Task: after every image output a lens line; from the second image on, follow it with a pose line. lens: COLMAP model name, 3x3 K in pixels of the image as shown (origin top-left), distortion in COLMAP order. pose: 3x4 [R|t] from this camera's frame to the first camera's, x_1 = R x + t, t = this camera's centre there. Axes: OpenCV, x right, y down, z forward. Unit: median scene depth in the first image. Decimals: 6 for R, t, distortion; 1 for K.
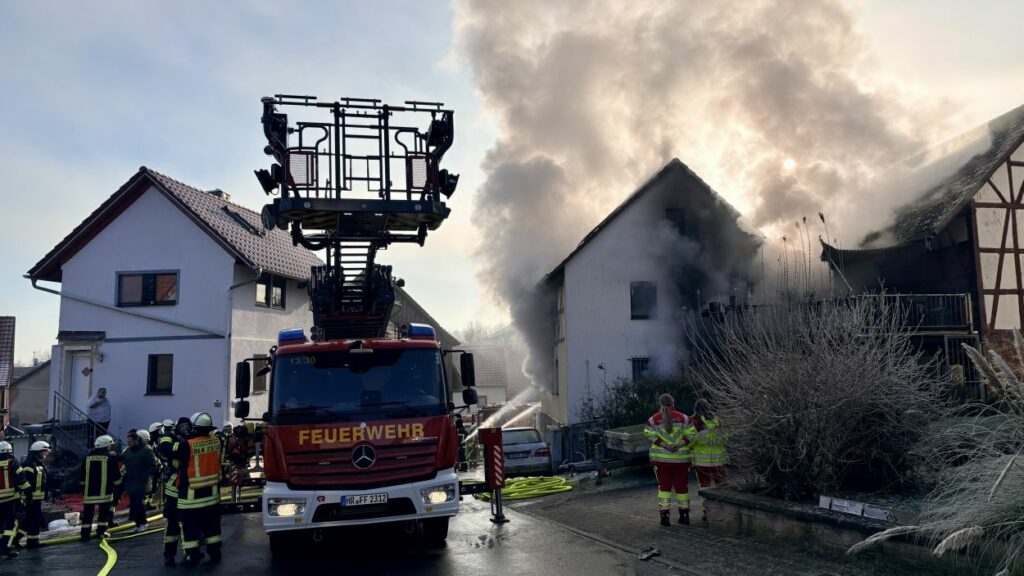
lens RADIAL K [[770.3, 0, 512.0], [0, 770.3, 288.0], [0, 0, 1]] dist [0.058618, -0.058274]
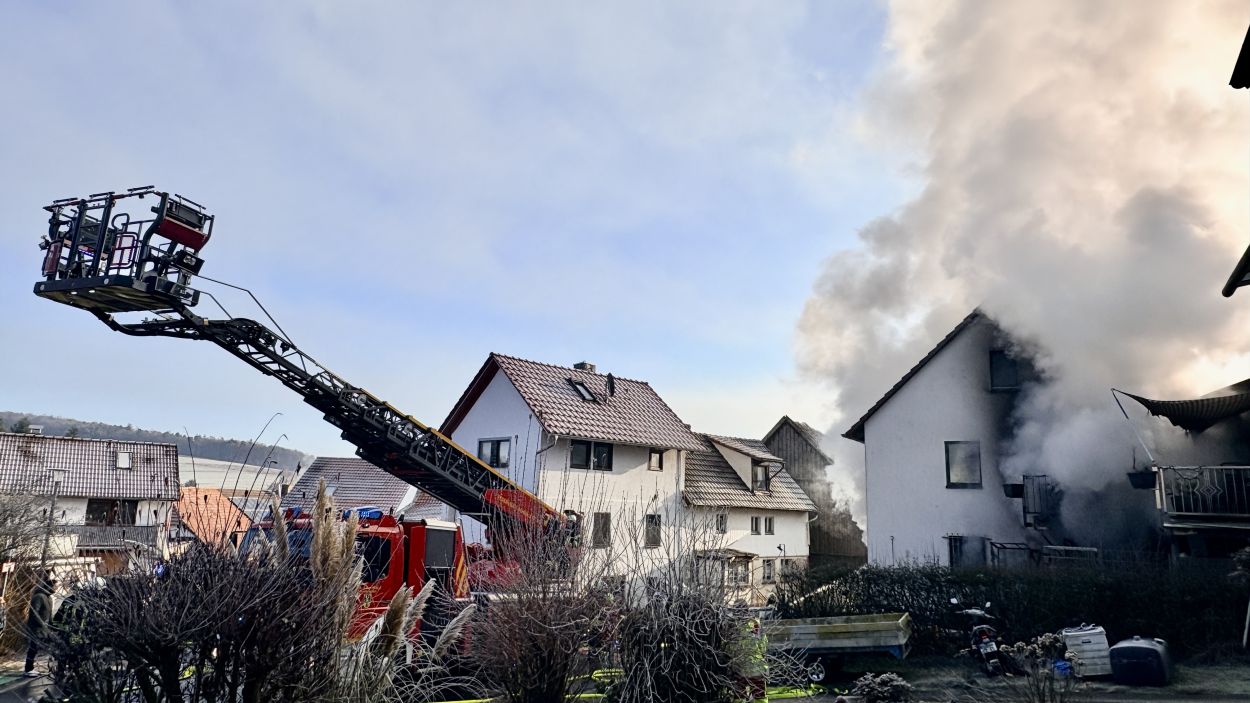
lens RADIAL K [[790.3, 0, 625.0], [0, 790.3, 351.5], [0, 0, 1]] dist [0.000206, 0.001622]
pose [[0.817418, -0.072869, -0.571417, 0.466484], [0.016647, 0.994541, -0.103013, -0.029421], [0.575804, 0.074692, 0.814169, 0.127070]]
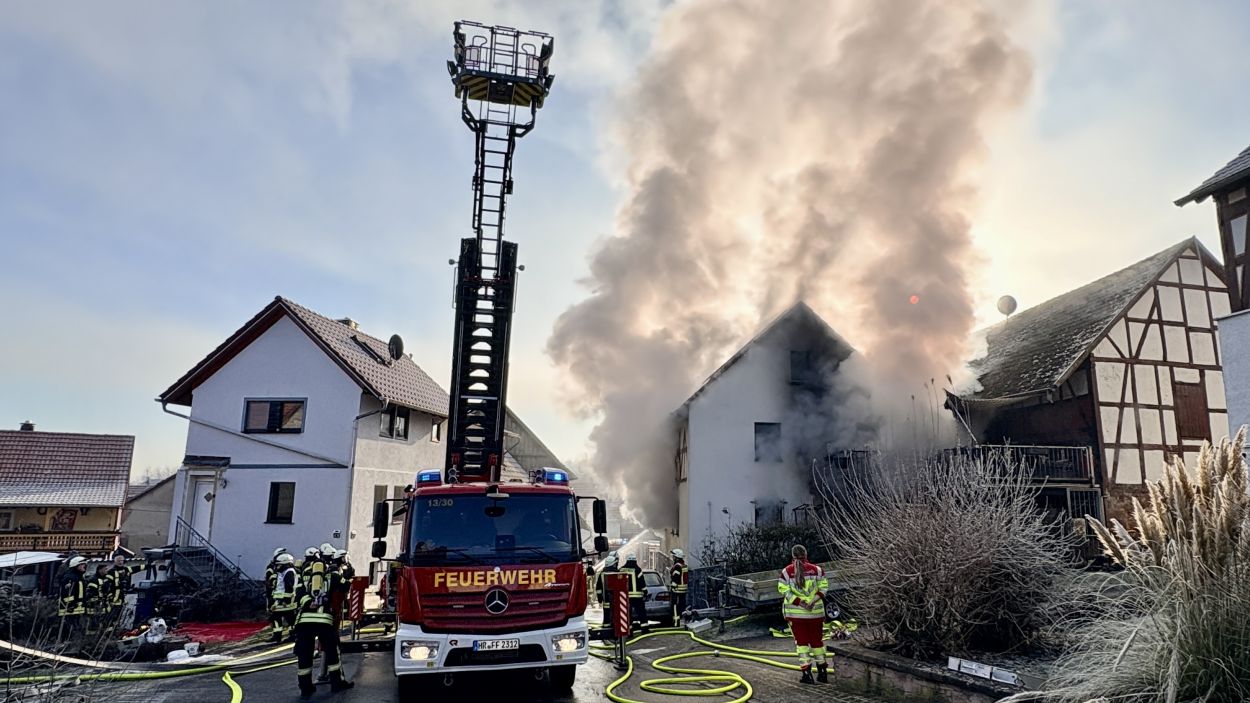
lens RADIAL K [[784.1, 0, 625.0], [0, 784.1, 351.5], [0, 0, 1]] dist [0.000904, 0.000852]
pose [[0.999527, 0.030220, -0.005687, -0.012819], [-0.030593, 0.995947, -0.084582, -0.011648], [0.003108, 0.084716, 0.996400, -0.021530]]
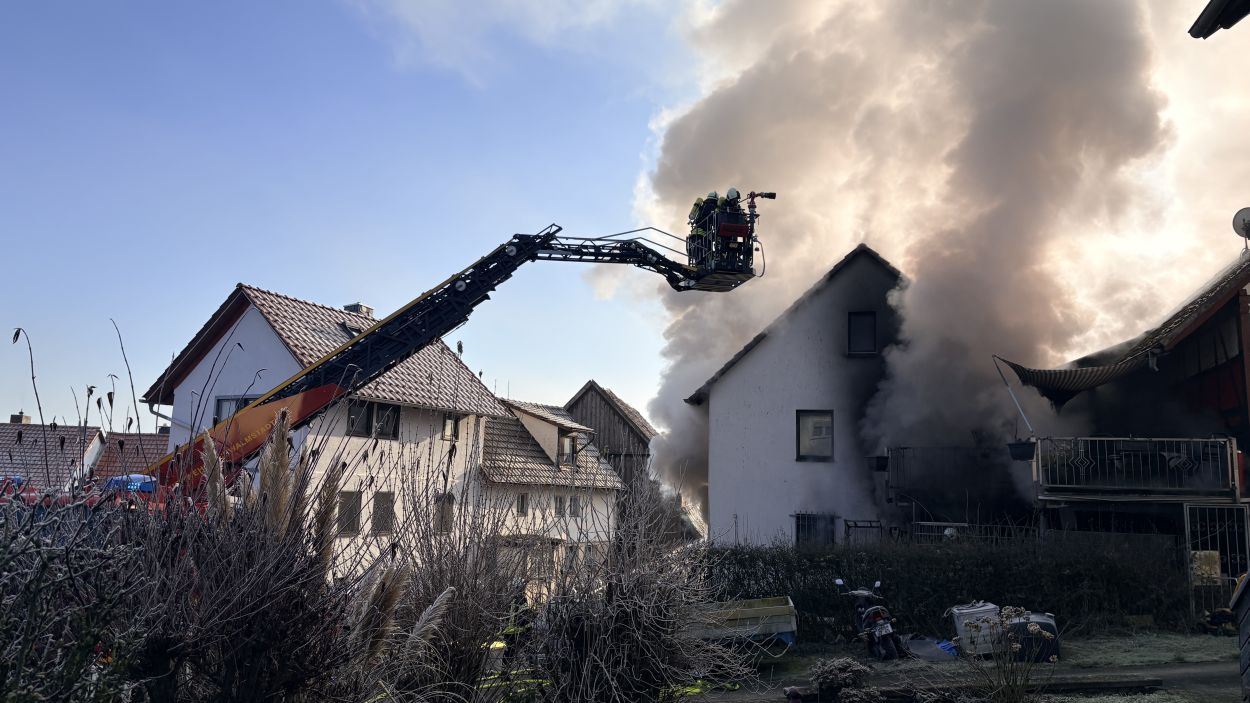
lens RADIAL K [[940.4, 0, 625.0], [0, 940.4, 351.5], [0, 0, 1]] dist [0.058618, -0.058274]
pose [[0.945349, -0.011636, -0.325853, 0.375539], [-0.006196, 0.998542, -0.053633, -0.019093], [0.326002, 0.052721, 0.943898, 0.100722]]
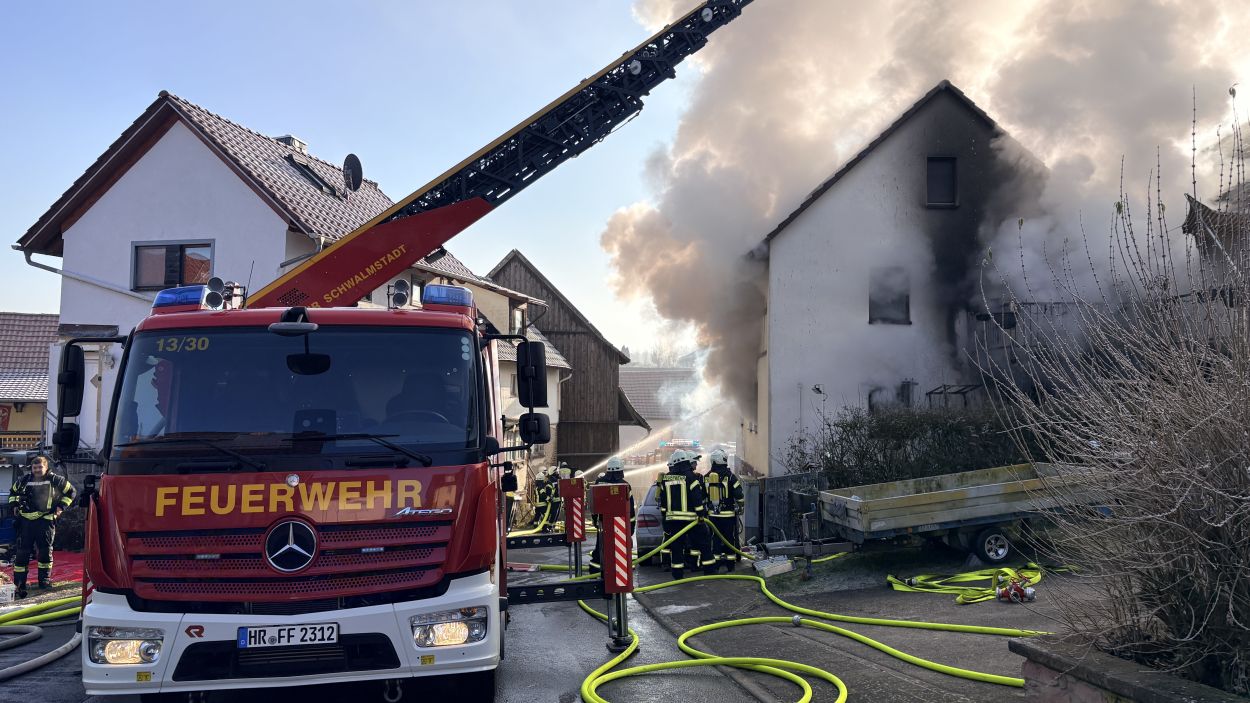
lens RADIAL K [[944.2, 0, 620.2], [0, 944.2, 355.4], [0, 0, 1]] dist [0.033969, -0.009506]
pose [[0.994600, 0.020239, -0.101788, 0.030427], [-0.014282, 0.998161, 0.058916, 0.028926], [0.102793, -0.057144, 0.993060, 0.203216]]
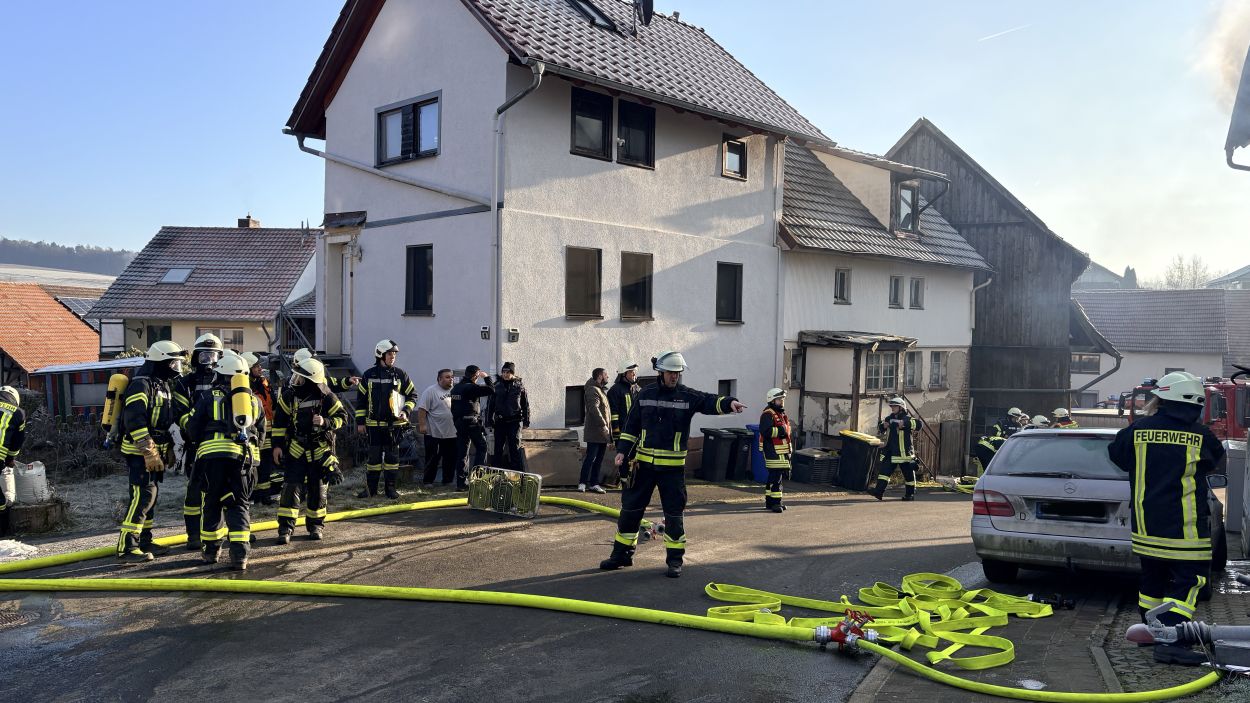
lens RADIAL K [[944.2, 0, 620.2], [0, 944.2, 355.4], [0, 0, 1]] dist [0.033969, -0.009506]
pose [[0.827055, 0.043934, -0.560402, 0.070327], [0.030995, 0.991860, 0.123503, 0.095012], [0.561266, -0.119513, 0.818961, 0.567378]]
